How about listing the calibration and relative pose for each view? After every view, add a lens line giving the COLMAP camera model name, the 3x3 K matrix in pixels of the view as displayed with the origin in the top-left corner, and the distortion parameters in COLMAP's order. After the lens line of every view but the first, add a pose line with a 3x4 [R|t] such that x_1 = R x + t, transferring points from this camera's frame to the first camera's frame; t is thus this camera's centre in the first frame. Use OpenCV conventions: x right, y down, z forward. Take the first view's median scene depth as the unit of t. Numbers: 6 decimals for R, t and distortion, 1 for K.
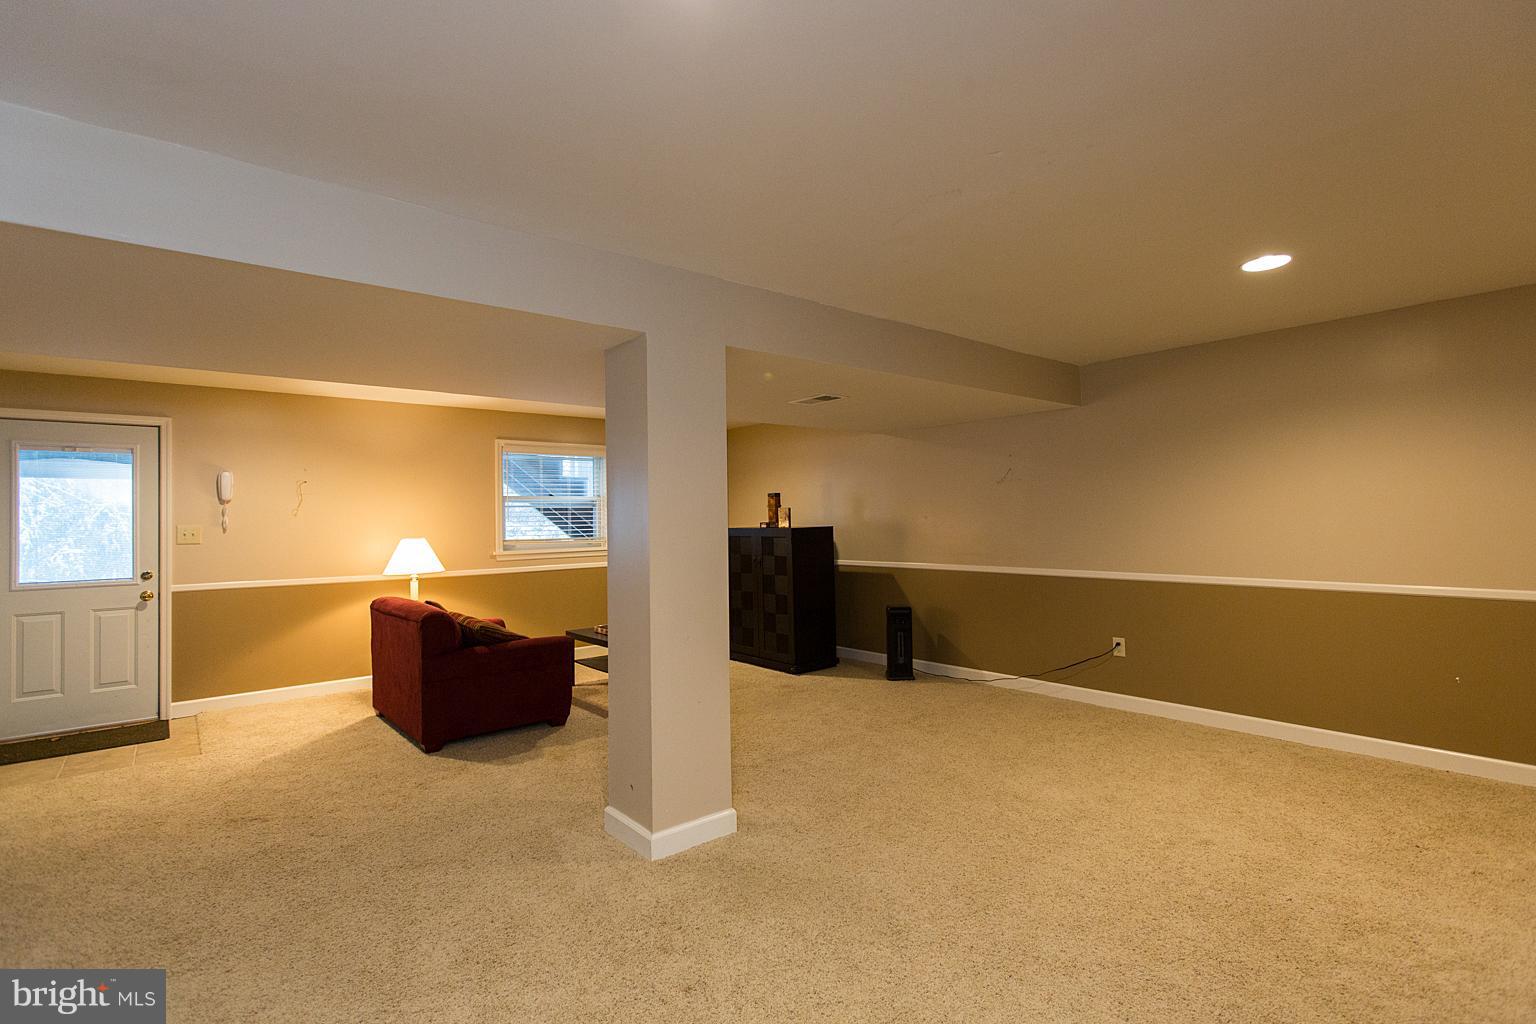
lens RADIAL K [[720.5, 0, 800.3], [0, 720.5, 515.5], [0, 0, 1]] dist [-0.001785, -0.000418]
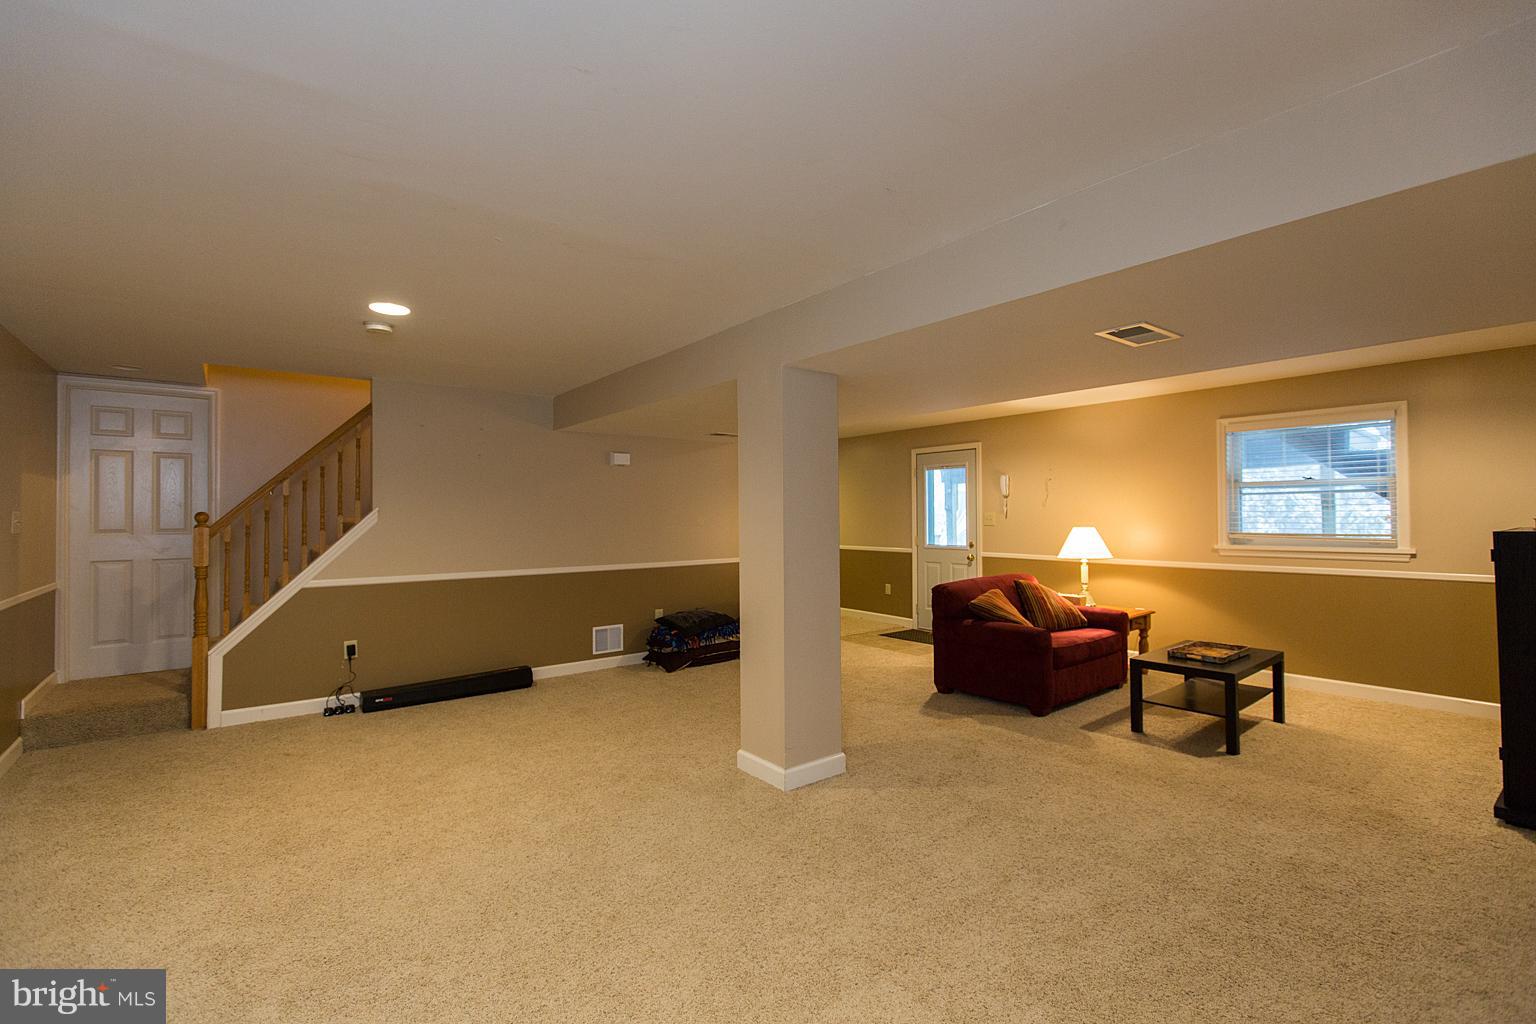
lens RADIAL K [[688.5, 0, 771.0], [0, 688.5, 506.1], [0, 0, 1]] dist [0.009495, 0.000031]
pose [[-0.059130, -0.000123, -0.998250, 0.490113], [0.010463, 0.999945, -0.000743, -0.003651], [0.998195, -0.010488, -0.059125, 0.520265]]
